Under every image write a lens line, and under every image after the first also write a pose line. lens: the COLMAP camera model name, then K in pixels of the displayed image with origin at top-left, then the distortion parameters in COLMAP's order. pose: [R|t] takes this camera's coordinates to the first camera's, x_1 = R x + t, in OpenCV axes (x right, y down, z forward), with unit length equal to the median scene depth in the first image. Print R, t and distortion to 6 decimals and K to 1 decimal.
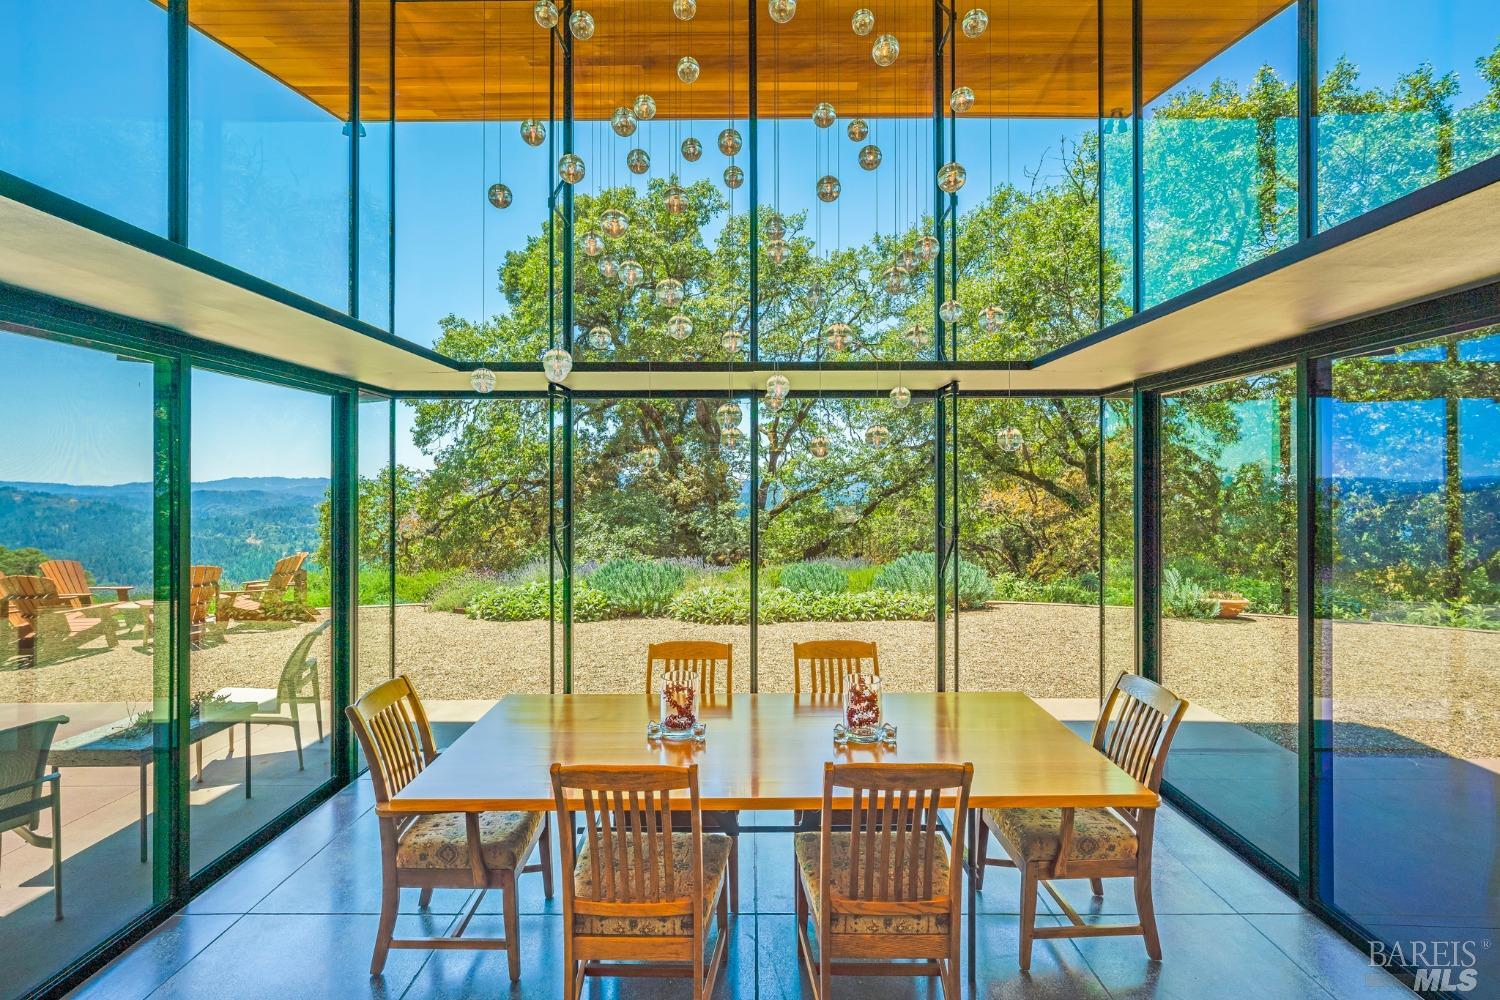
lens RADIAL K [[679.0, 0, 748.5], [0, 679.0, 489.2], [0, 0, 1]] dist [0.000204, 0.000039]
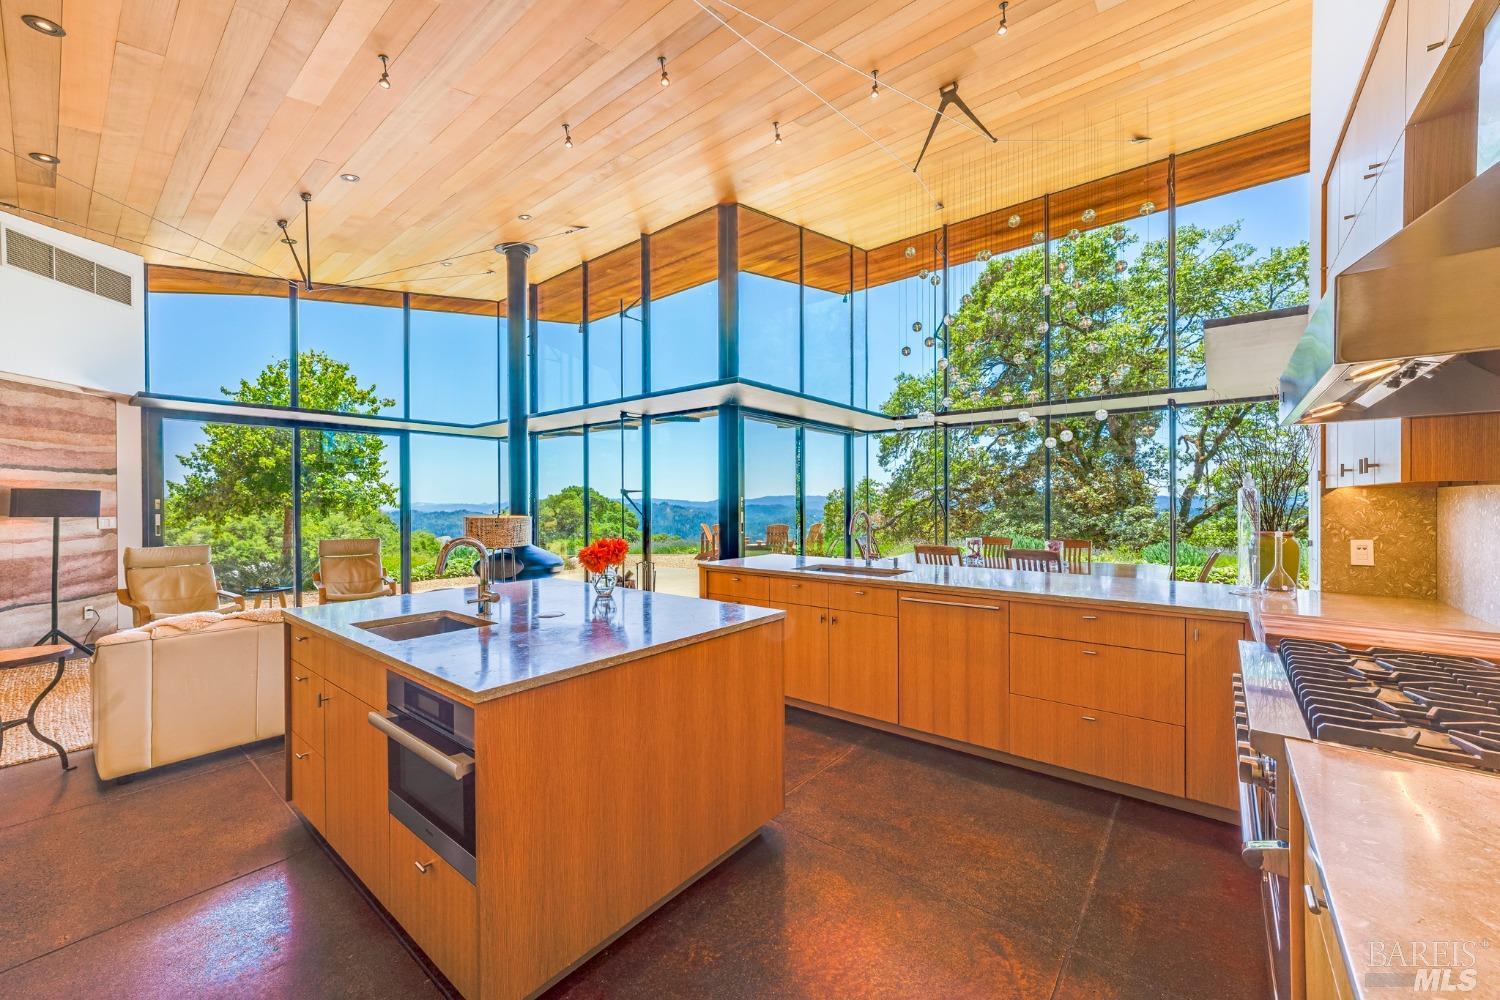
lens RADIAL K [[568.9, 0, 751.0], [0, 568.9, 505.5], [0, 0, 1]] dist [-0.000122, 0.010447]
pose [[0.777068, 0.005181, -0.629396, 0.069932], [-0.003273, 0.999986, 0.004191, 0.018137], [0.629408, -0.001196, 0.777074, -0.135086]]
